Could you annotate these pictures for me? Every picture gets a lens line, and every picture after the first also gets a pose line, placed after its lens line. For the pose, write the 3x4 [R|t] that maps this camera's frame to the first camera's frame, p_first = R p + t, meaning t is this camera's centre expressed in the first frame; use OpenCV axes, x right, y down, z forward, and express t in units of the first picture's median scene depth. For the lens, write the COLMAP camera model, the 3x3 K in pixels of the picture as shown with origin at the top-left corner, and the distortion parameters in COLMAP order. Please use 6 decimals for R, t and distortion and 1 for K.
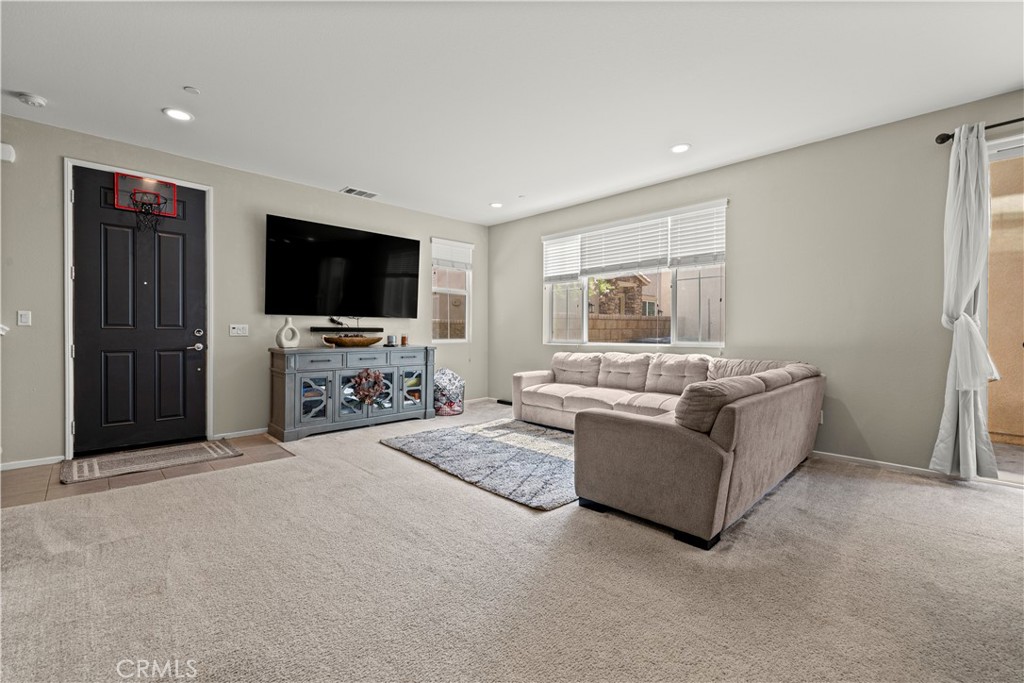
lens RADIAL K [[434.7, 0, 512.0], [0, 434.7, 341.5], [0, 0, 1]] dist [0.000884, 0.000077]
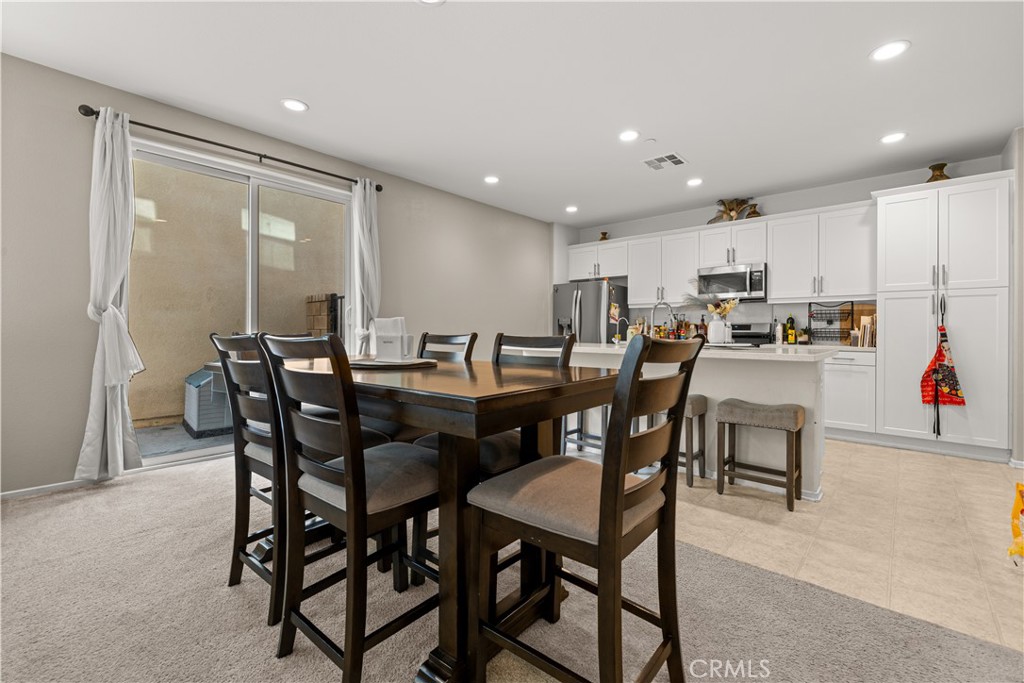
lens RADIAL K [[429.7, 0, 512.4], [0, 429.7, 332.5], [0, 0, 1]] dist [-0.000883, -0.000435]
pose [[-0.069640, -0.002786, 0.997568, 0.037660], [0.006554, 0.999973, 0.003250, -0.001614], [-0.997551, 0.006764, -0.069620, 0.187955]]
